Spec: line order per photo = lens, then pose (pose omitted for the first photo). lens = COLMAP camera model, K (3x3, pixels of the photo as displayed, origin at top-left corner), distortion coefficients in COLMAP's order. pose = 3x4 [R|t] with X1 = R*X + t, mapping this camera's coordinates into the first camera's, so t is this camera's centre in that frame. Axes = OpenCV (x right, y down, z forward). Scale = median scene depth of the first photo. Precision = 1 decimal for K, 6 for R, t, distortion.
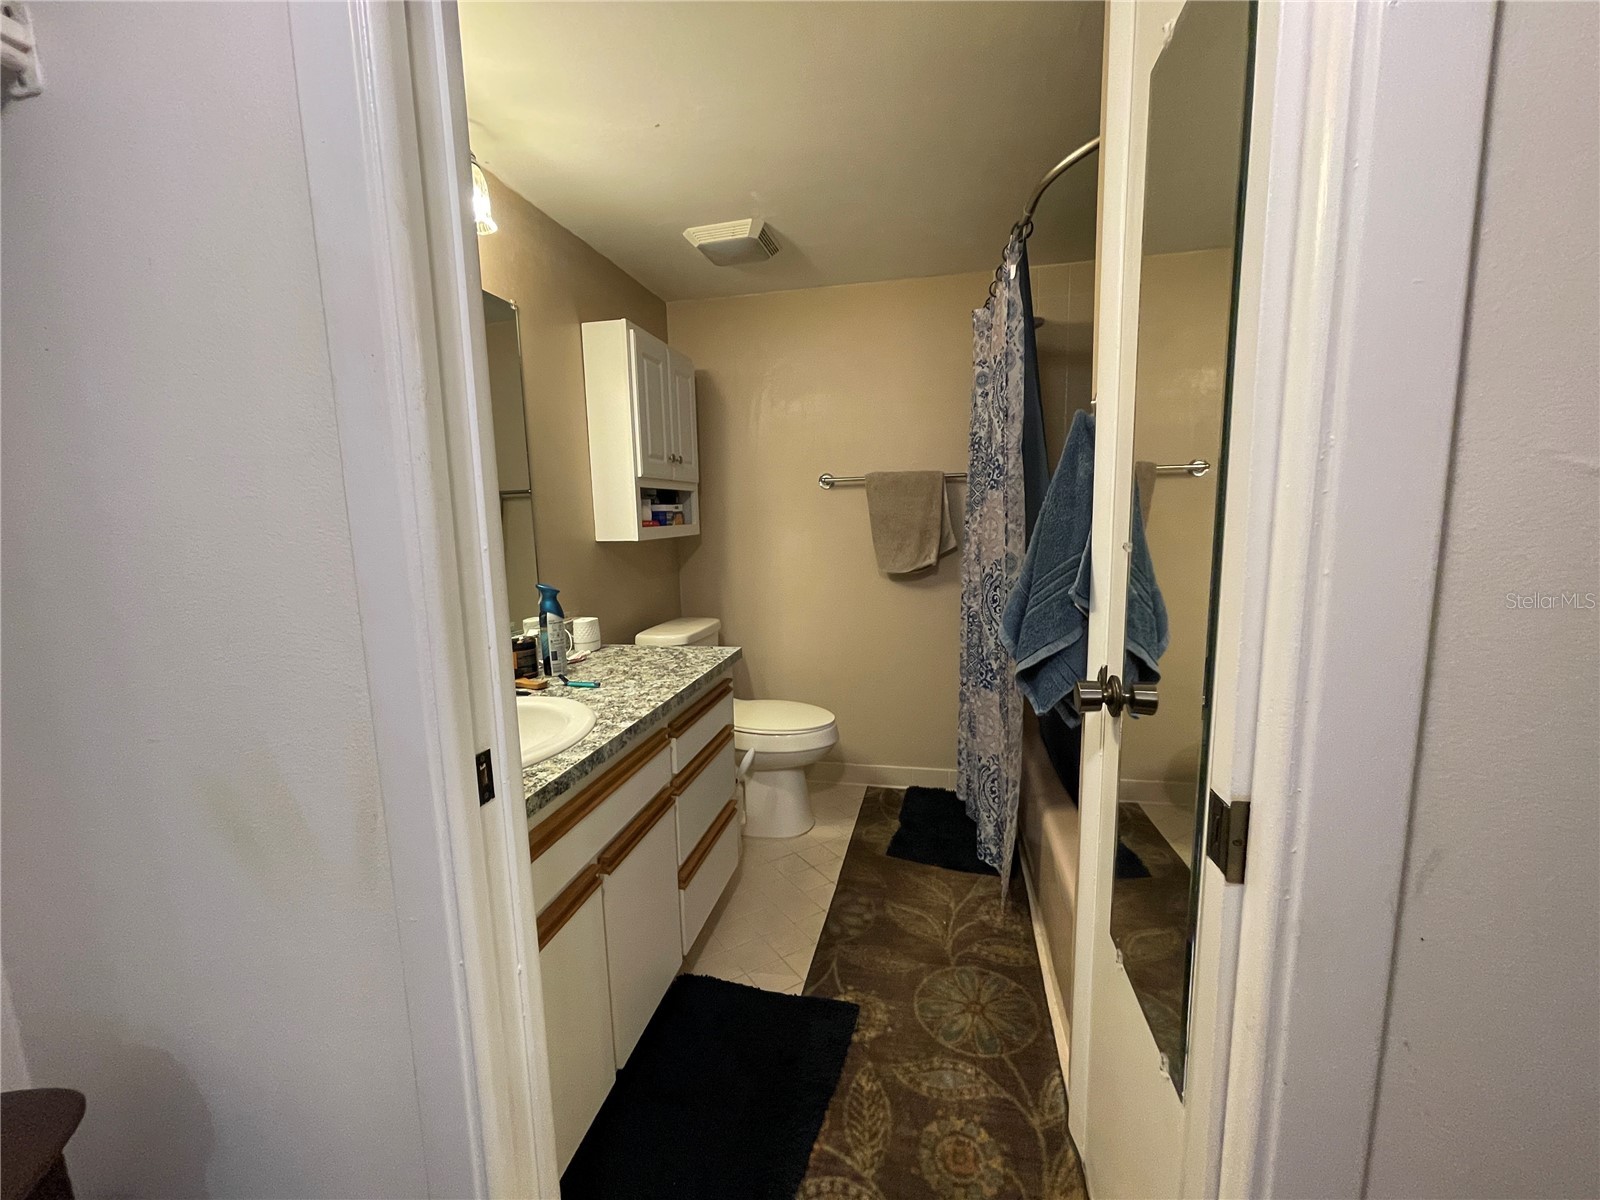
lens RADIAL K [[638.8, 0, 791.9], [0, 638.8, 609.6], [0, 0, 1]] dist [-0.001100, -0.000477]
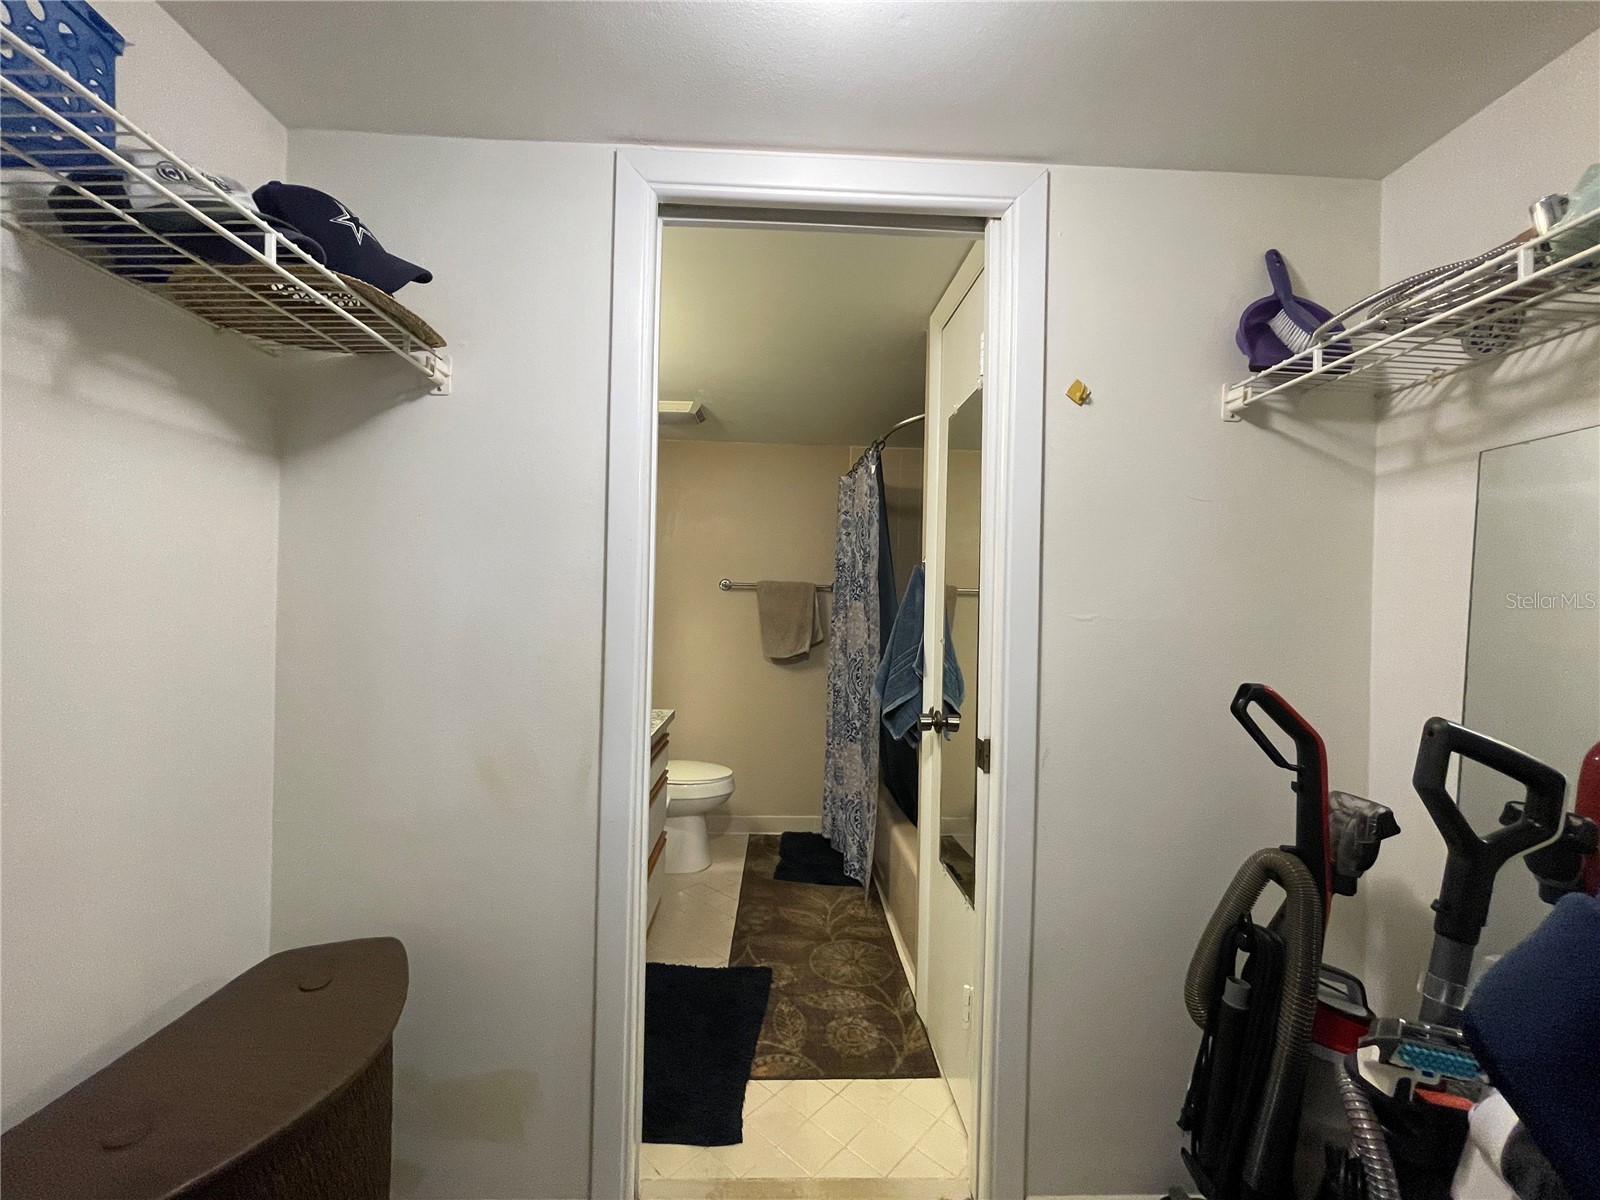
lens RADIAL K [[638.8, 0, 791.9], [0, 638.8, 609.6], [0, 0, 1]] dist [-0.001100, -0.000477]
pose [[0.966544, 0.047316, 0.252097, -0.204818], [-0.010803, 0.989476, -0.144295, 0.046578], [-0.256272, 0.136744, 0.956883, -0.375199]]
